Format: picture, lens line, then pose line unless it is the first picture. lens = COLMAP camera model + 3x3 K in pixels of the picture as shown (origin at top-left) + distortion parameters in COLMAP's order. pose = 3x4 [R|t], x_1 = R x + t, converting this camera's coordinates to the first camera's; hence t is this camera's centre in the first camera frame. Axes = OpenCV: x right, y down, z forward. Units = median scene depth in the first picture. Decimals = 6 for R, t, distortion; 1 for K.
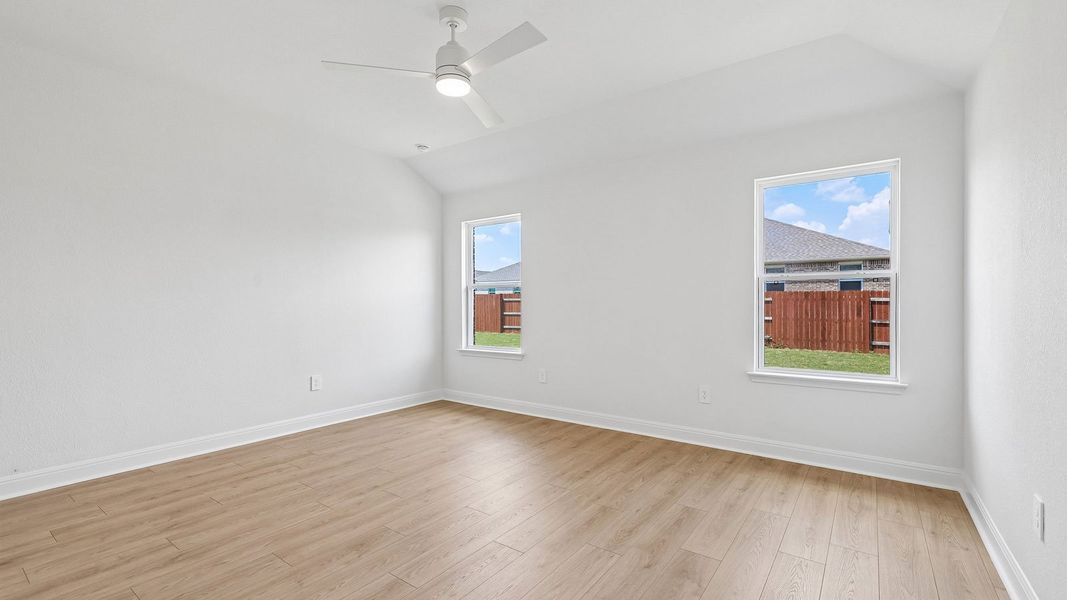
lens RADIAL K [[459.7, 0, 536.4], [0, 459.7, 297.6], [0, 0, 1]] dist [-0.000894, -0.000281]
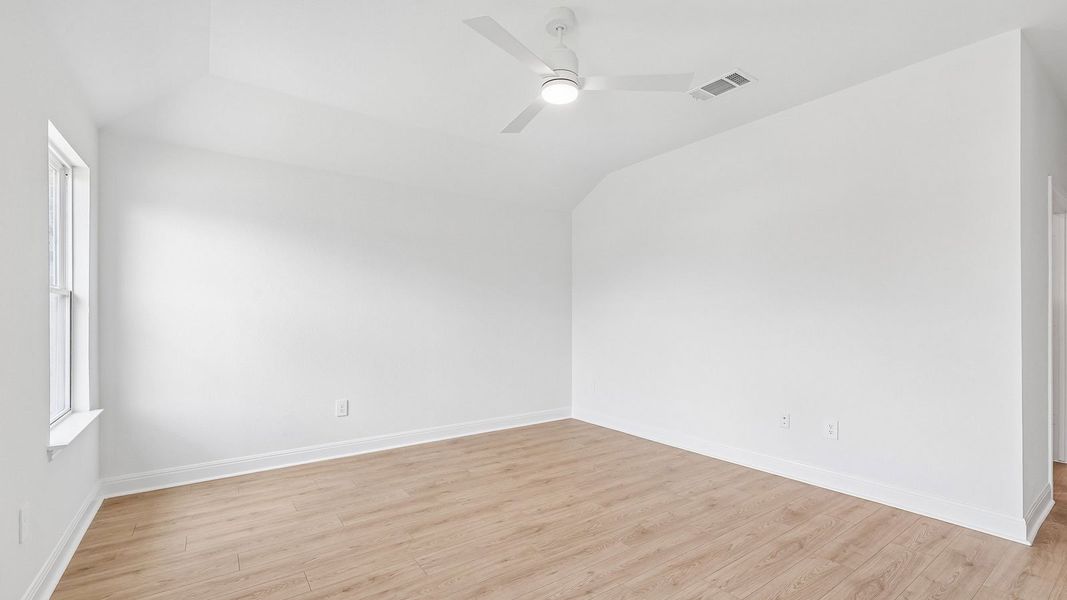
lens RADIAL K [[461.8, 0, 534.3], [0, 461.8, 326.7], [0, 0, 1]] dist [-0.000633, -0.000156]
pose [[-0.947805, -0.006241, 0.318790, -0.311171], [-0.000514, 0.999837, 0.018046, -0.000898], [-0.318851, 0.016940, -0.947653, 1.387501]]
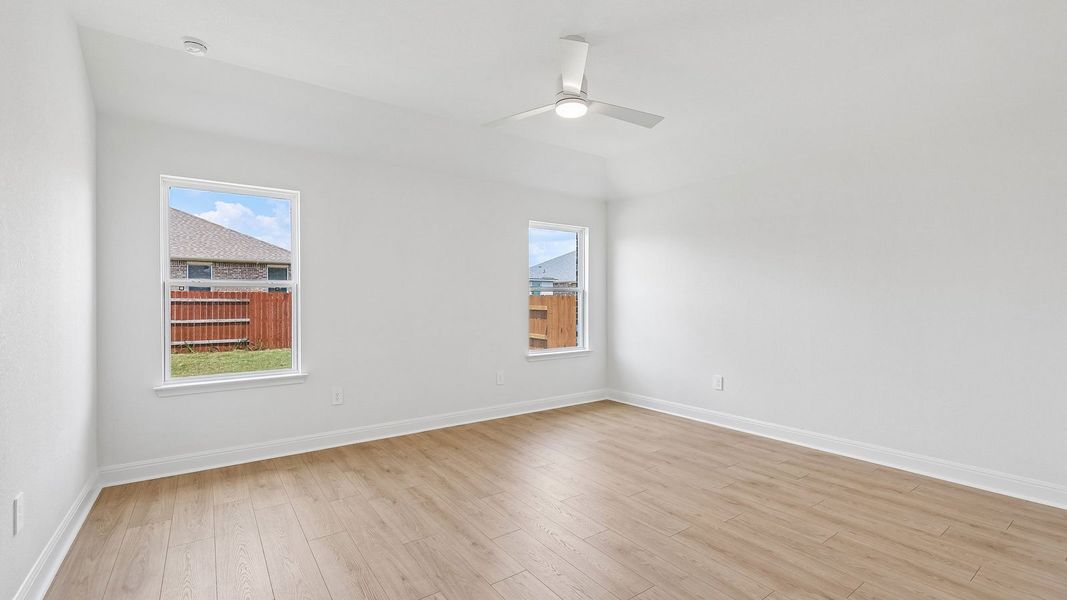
lens RADIAL K [[459.7, 0, 536.4], [0, 459.7, 297.6], [0, 0, 1]] dist [-0.000894, -0.000281]
pose [[0.310854, 0.008359, 0.950421, -0.896050], [-0.009052, 0.999942, -0.005833, -0.007434], [-0.950414, -0.006790, 0.310912, 0.549169]]
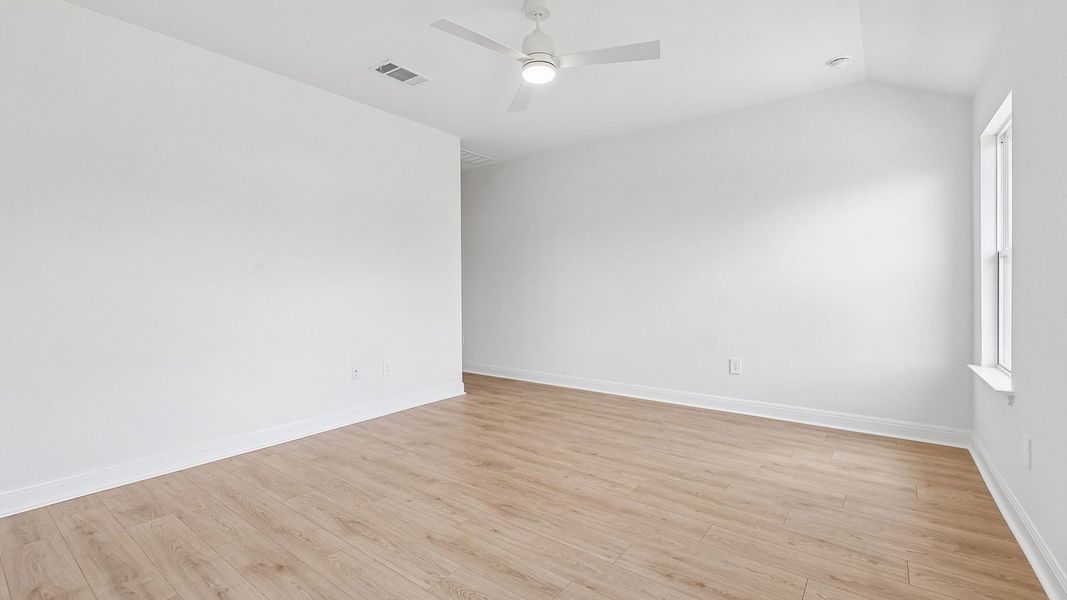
lens RADIAL K [[459.7, 0, 536.4], [0, 459.7, 297.6], [0, 0, 1]] dist [-0.000894, -0.000281]
pose [[-0.016821, 0.026795, -0.999499, 0.605424], [0.015222, 0.999532, 0.026540, 0.010302], [0.999743, -0.014768, -0.017221, 0.742170]]
